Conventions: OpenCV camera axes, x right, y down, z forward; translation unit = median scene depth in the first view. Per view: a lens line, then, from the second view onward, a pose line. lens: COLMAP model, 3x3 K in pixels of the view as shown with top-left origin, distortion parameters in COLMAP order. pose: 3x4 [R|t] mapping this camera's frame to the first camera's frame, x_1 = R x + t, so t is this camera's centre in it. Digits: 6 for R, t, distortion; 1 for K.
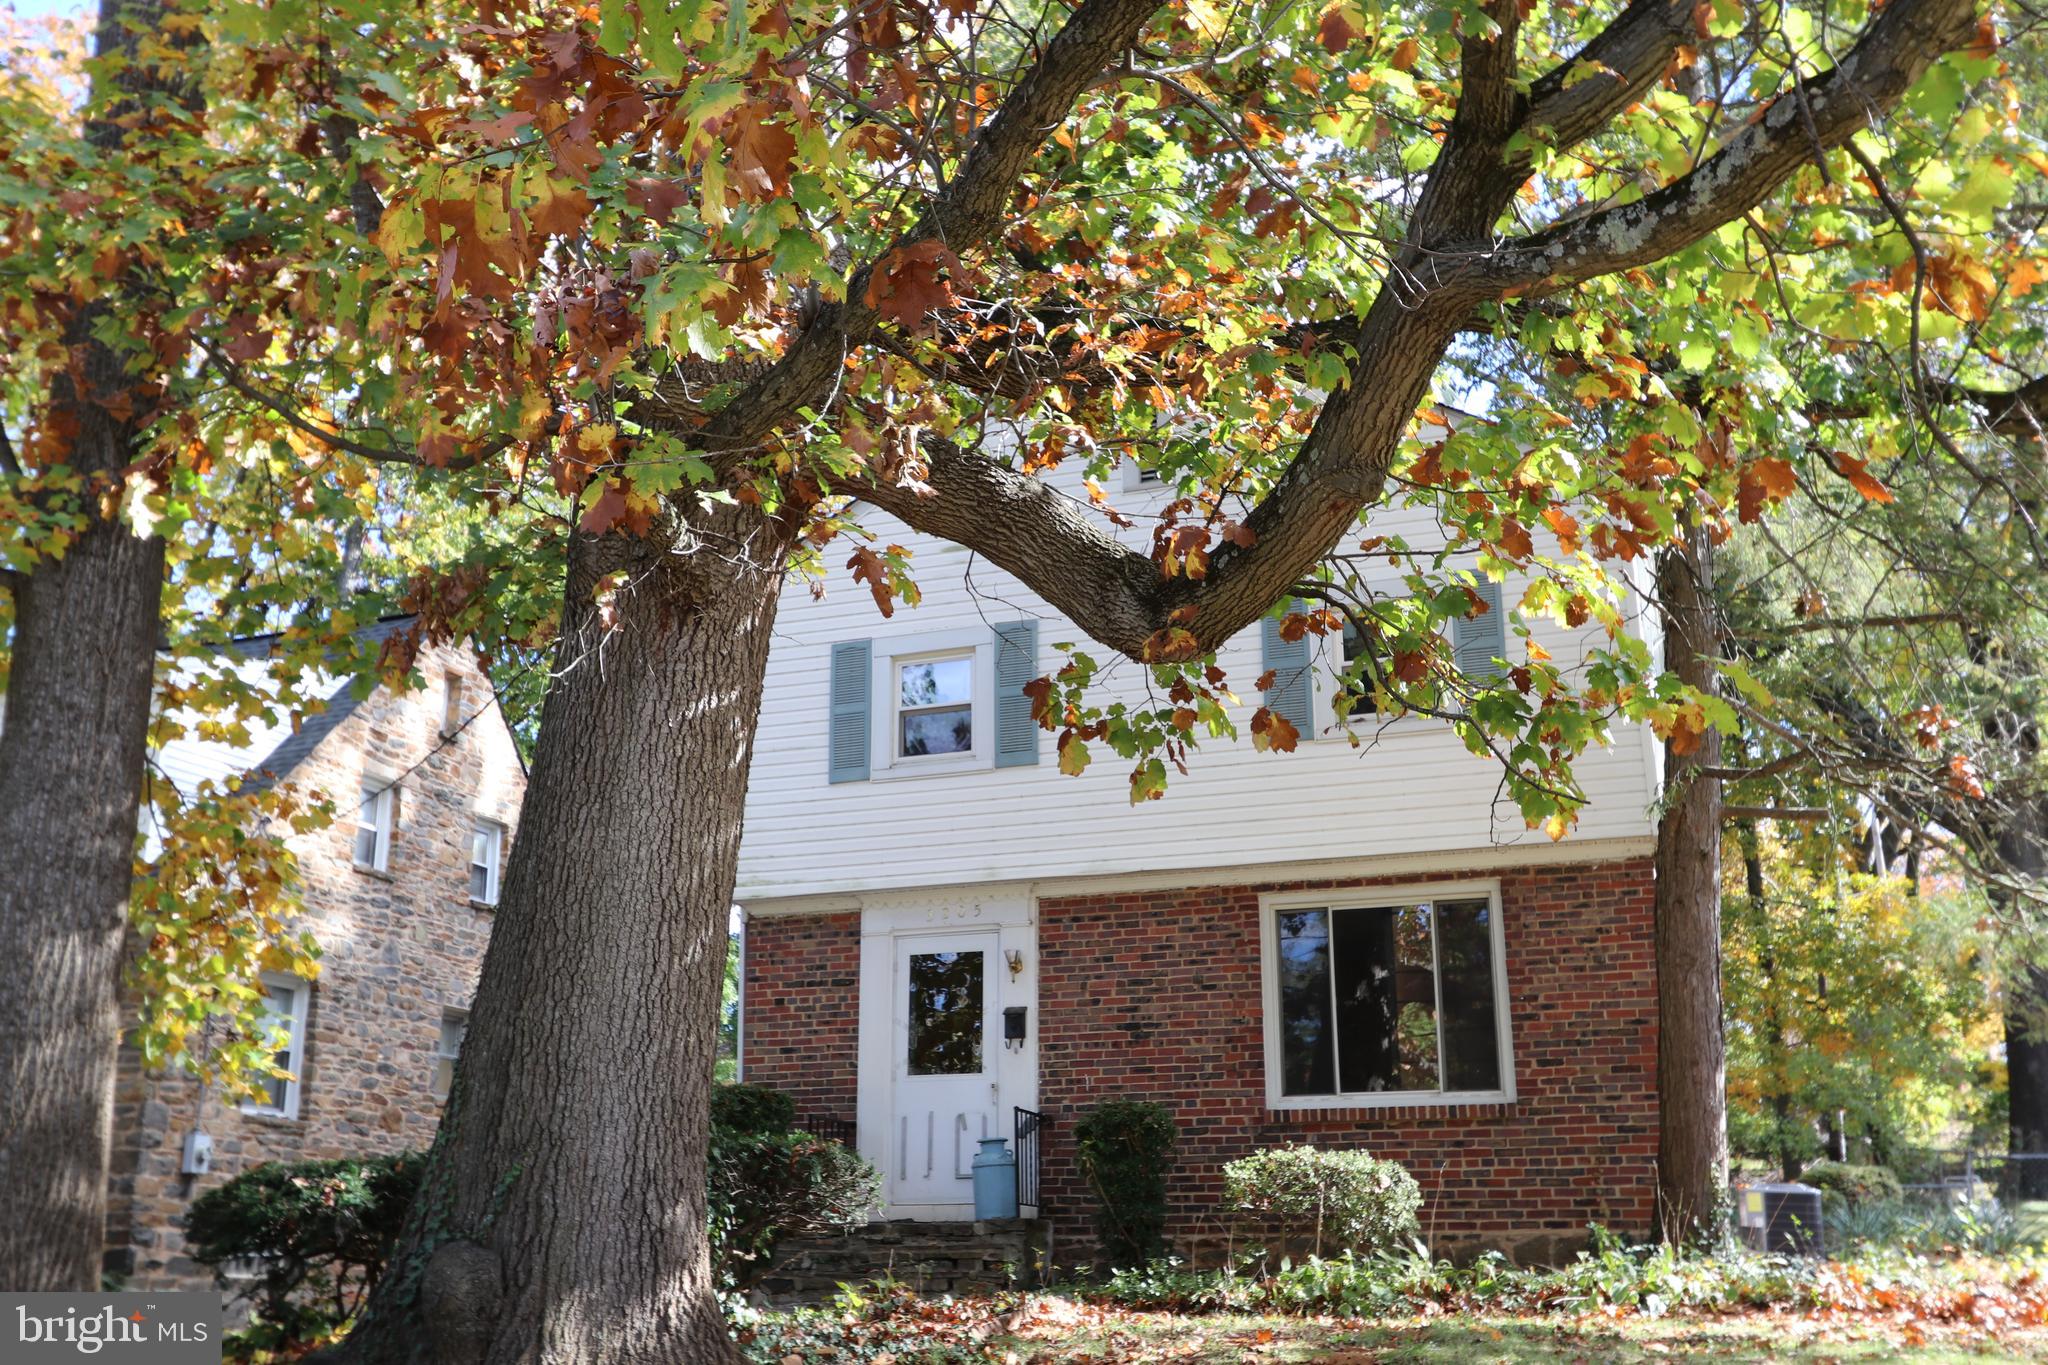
lens RADIAL K [[2044.3, 0, 1014.7], [0, 2044.3, 679.4], [0, 0, 1]] dist [0.004250, 0.000000]
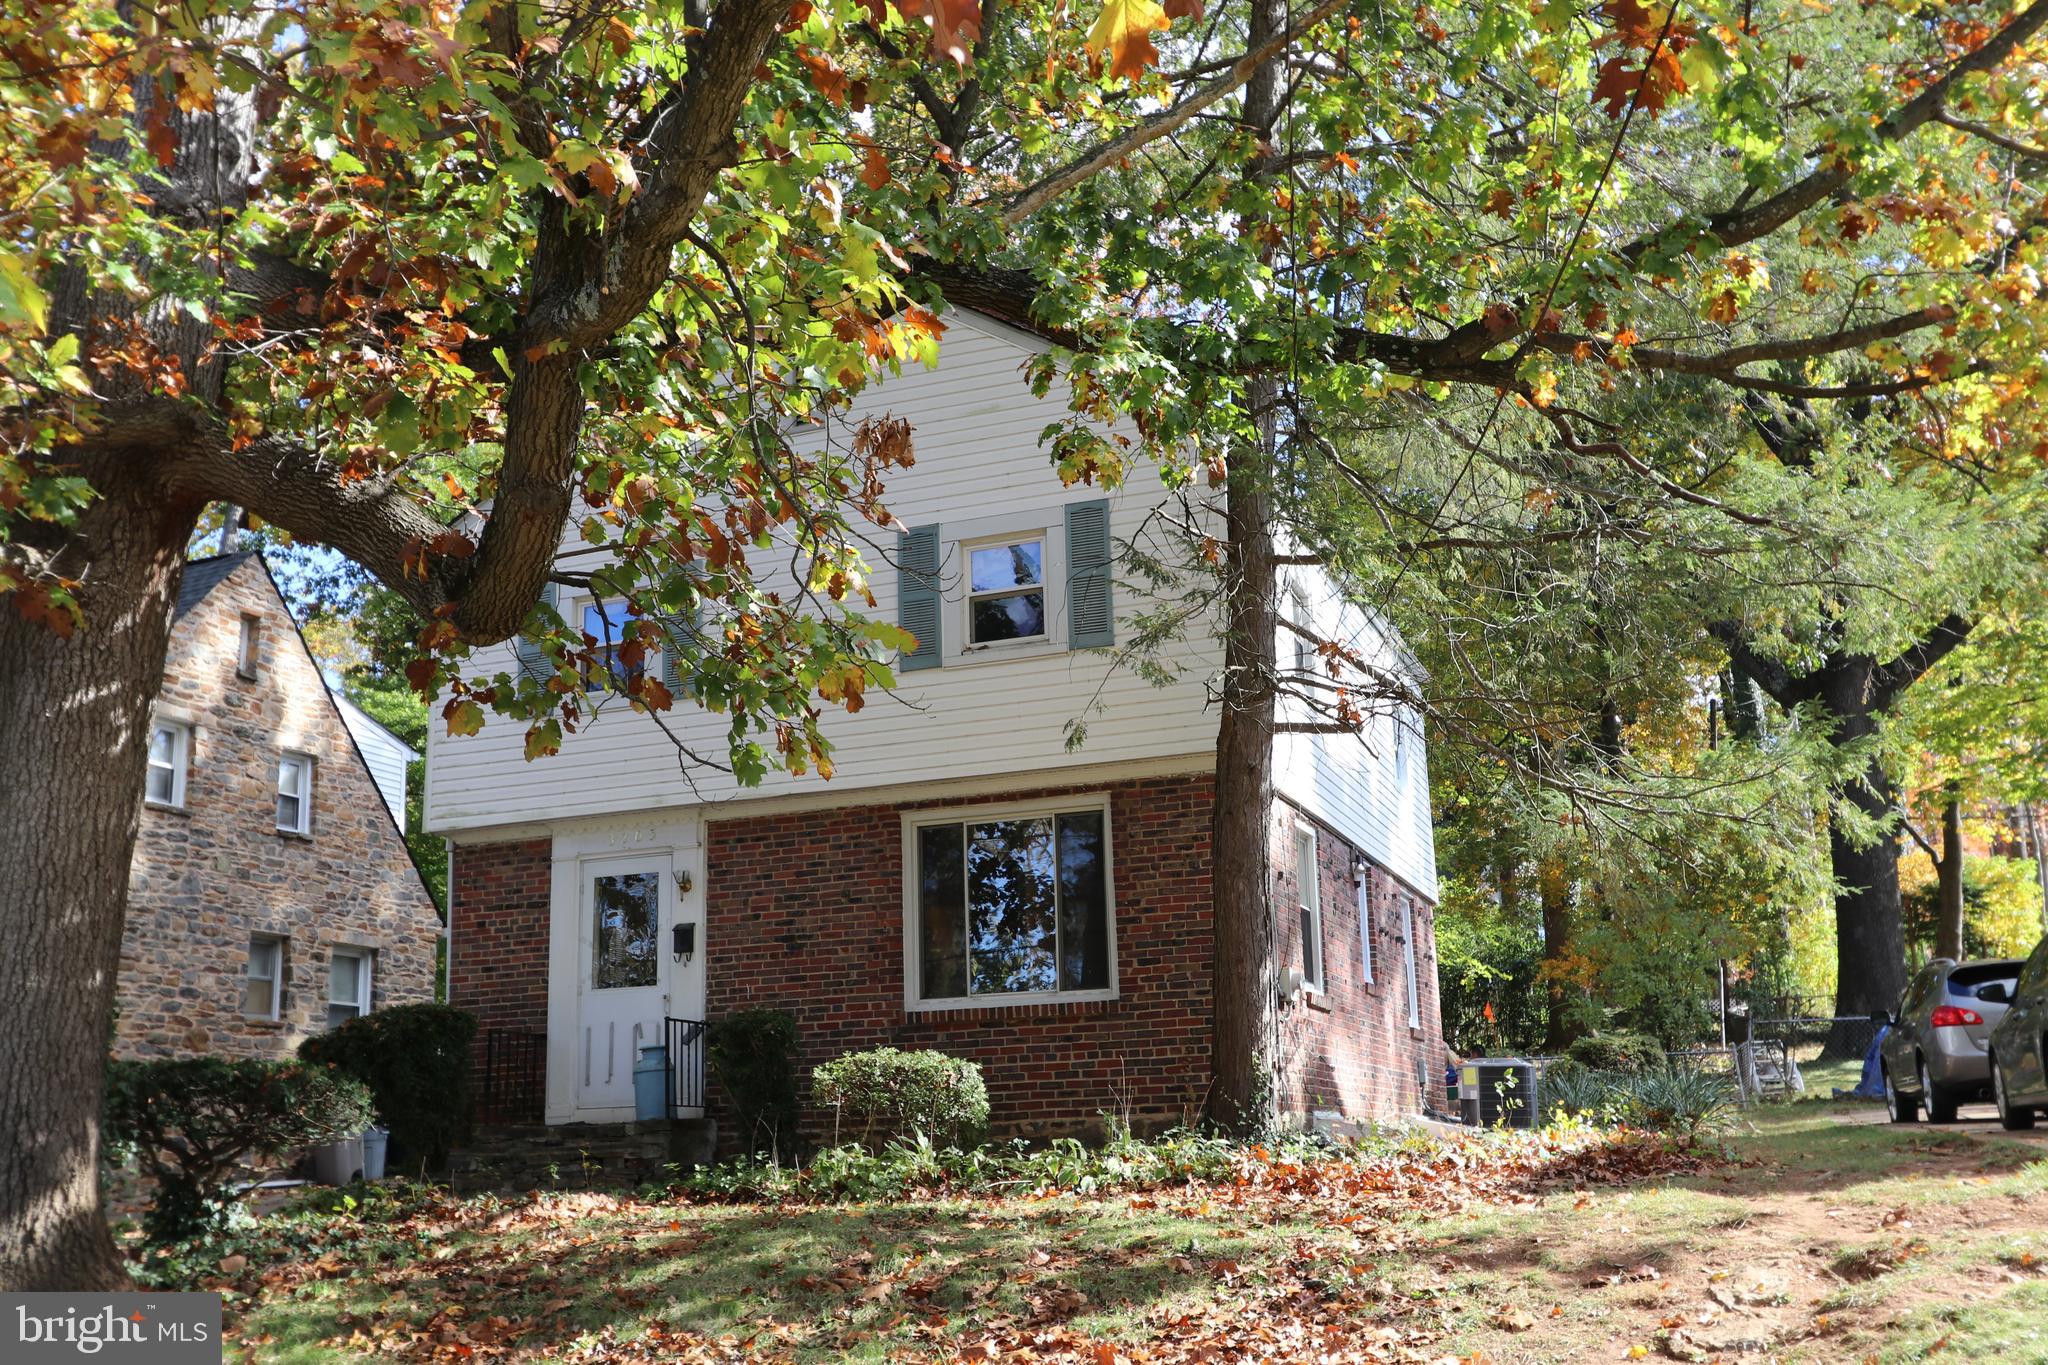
lens RADIAL K [[2044.3, 0, 1033.1], [0, 2044.3, 682.2], [0, 0, 1]] dist [0.004250, 0.000000]
pose [[0.999382, -0.033592, -0.010346, 0.200741], [0.034126, 0.997810, 0.056663, -0.021028], [0.008420, -0.056981, 0.998340, -0.063255]]
